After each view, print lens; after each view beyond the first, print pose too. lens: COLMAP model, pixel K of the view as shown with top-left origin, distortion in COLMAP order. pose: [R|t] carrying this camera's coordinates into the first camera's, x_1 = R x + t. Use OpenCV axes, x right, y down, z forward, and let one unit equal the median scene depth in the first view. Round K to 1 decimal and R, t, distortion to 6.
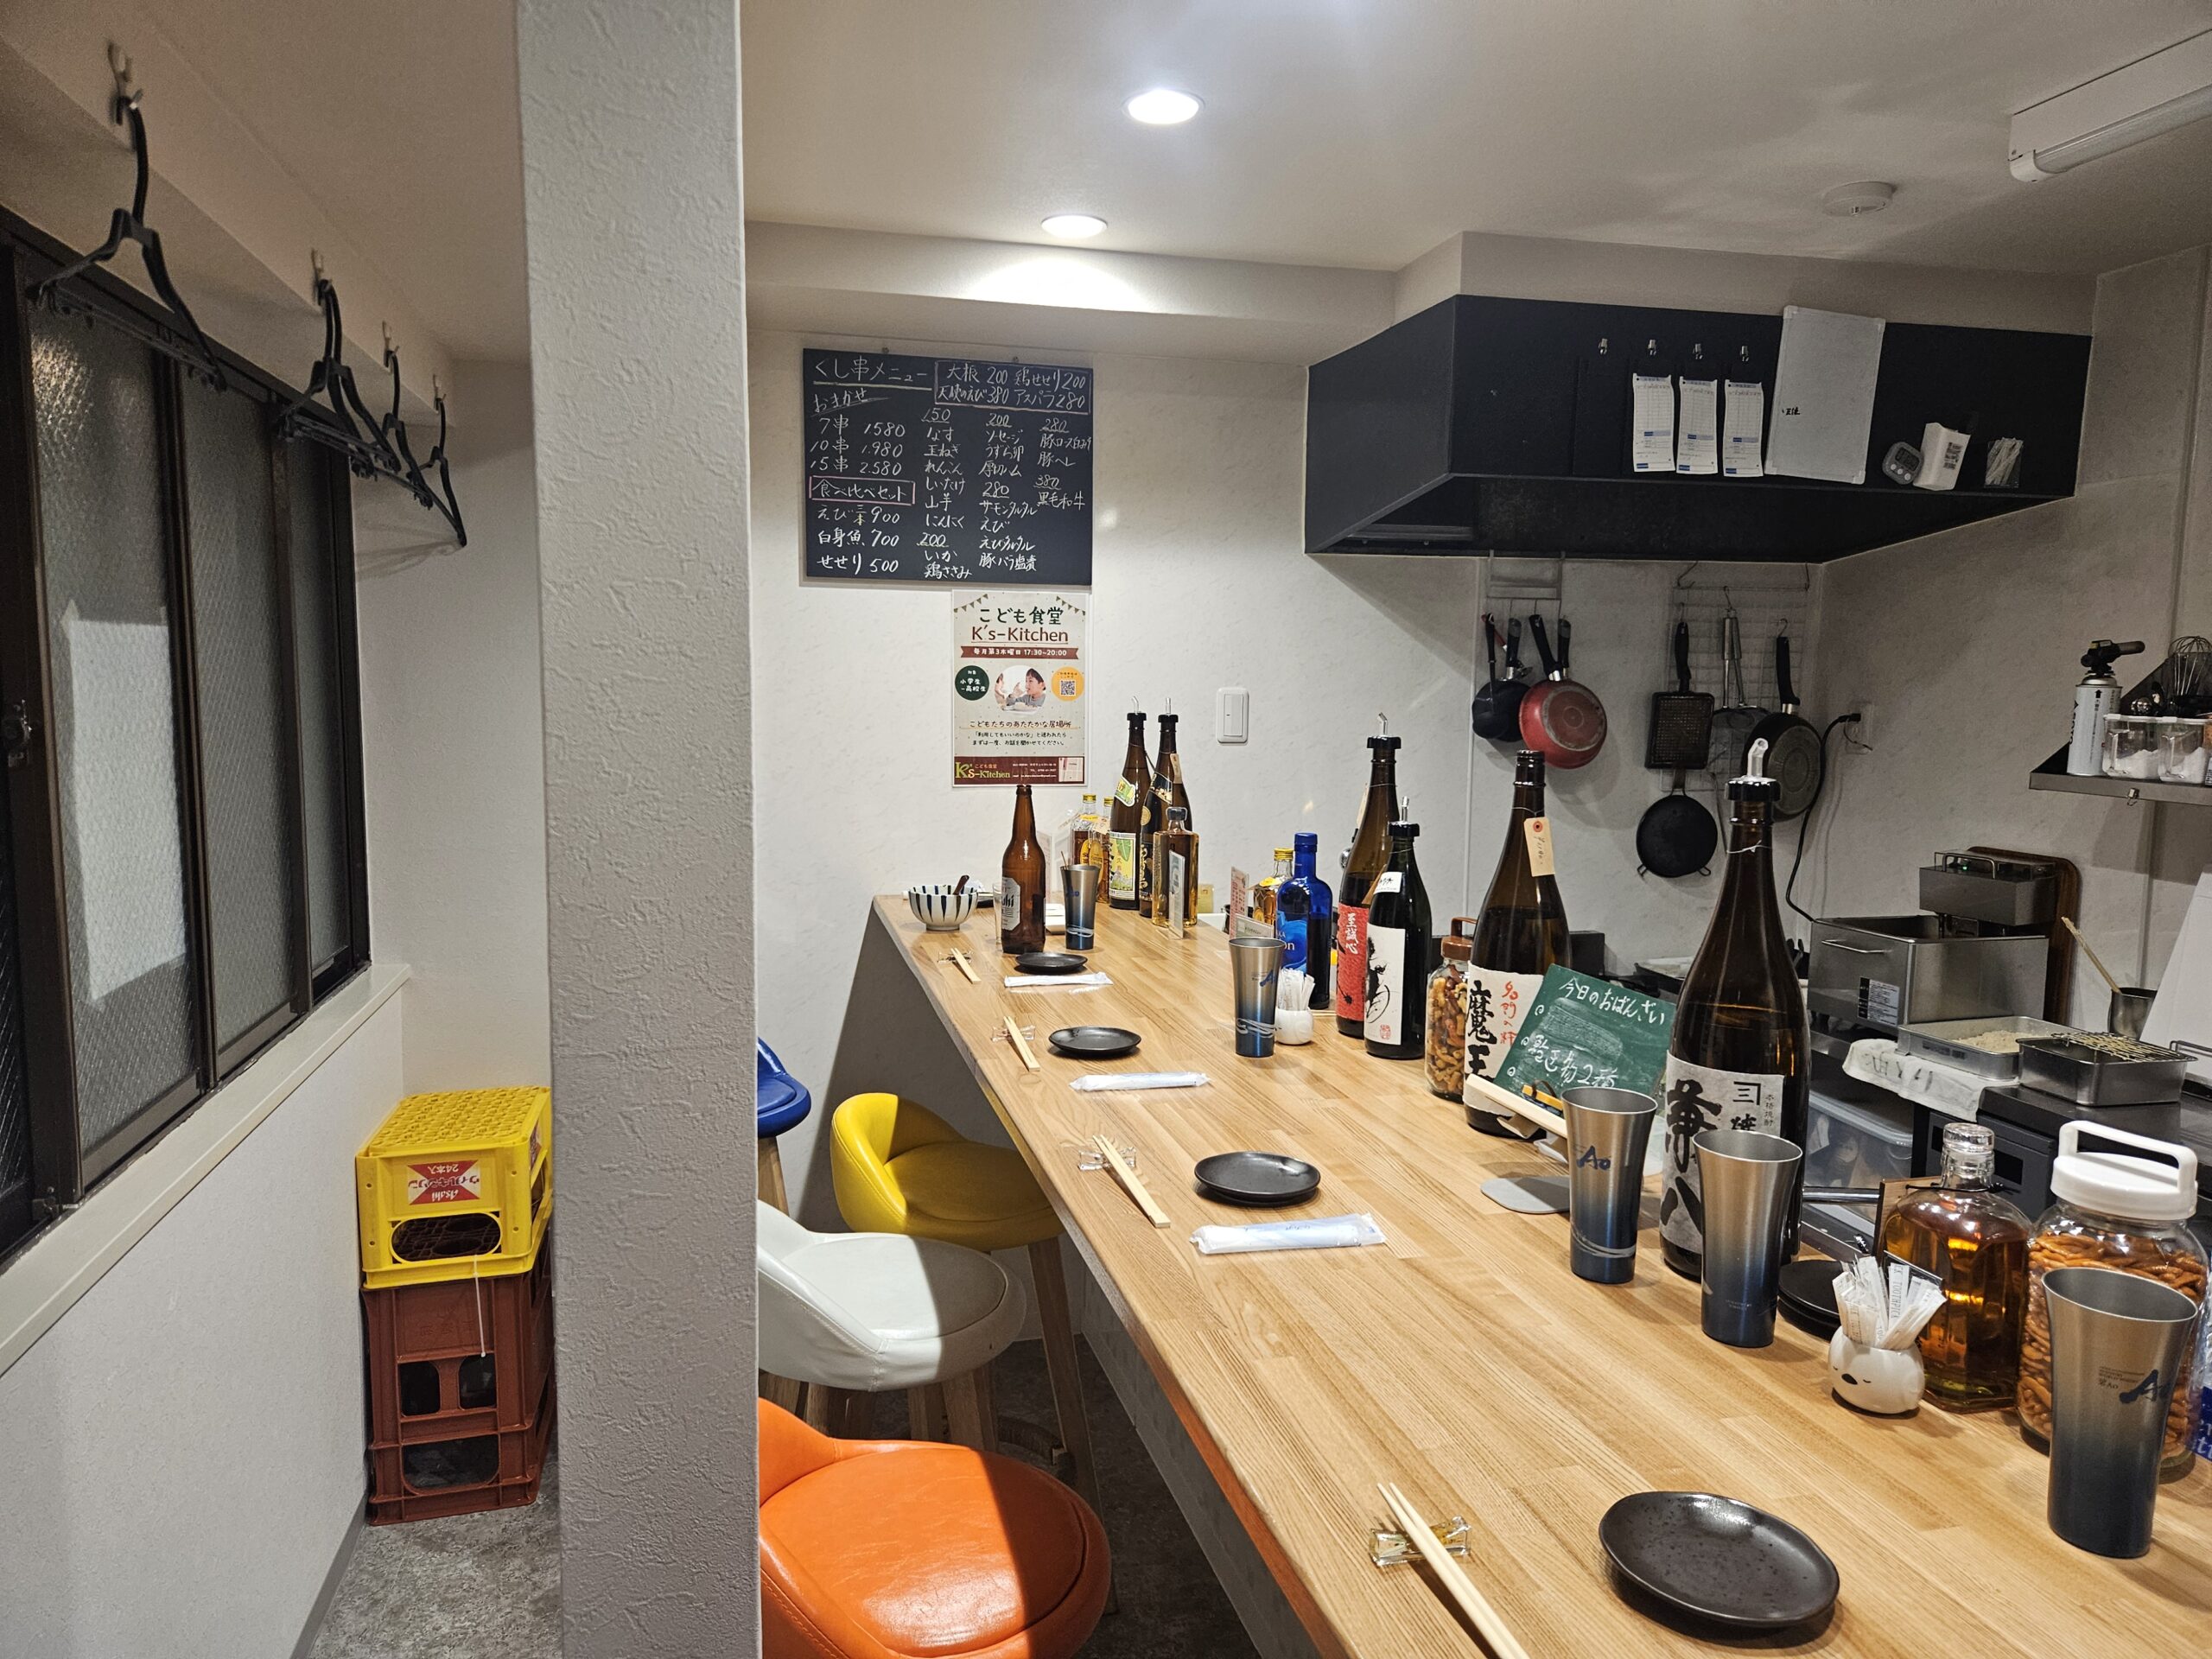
lens RADIAL K [[1452.0, 0, 1111.7], [0, 1452.0, 830.6], [0, 0, 1]] dist [0.007849, -0.015143]
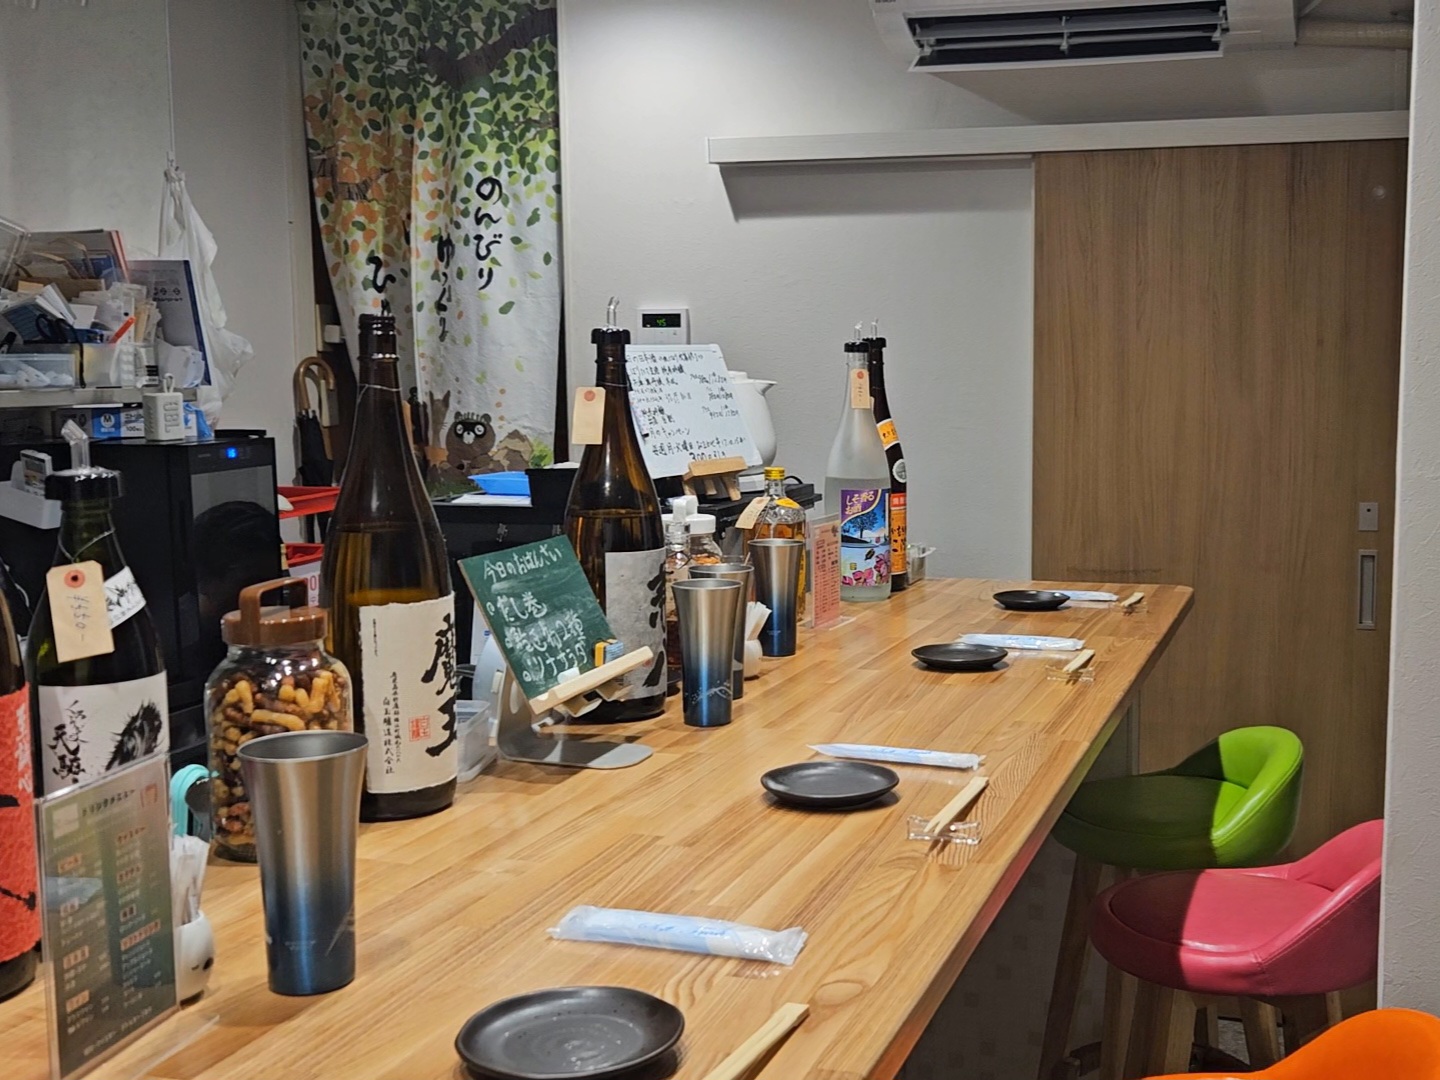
lens RADIAL K [[1854.9, 0, 721.7], [0, 1854.9, 542.0], [0, 0, 1]] dist [-0.002361, 0.000000]
pose [[-0.836042, -0.056068, 0.545794, -0.437687], [0.055574, 0.980995, 0.185903, -0.118464], [-0.545844, 0.185754, -0.817037, 1.843478]]
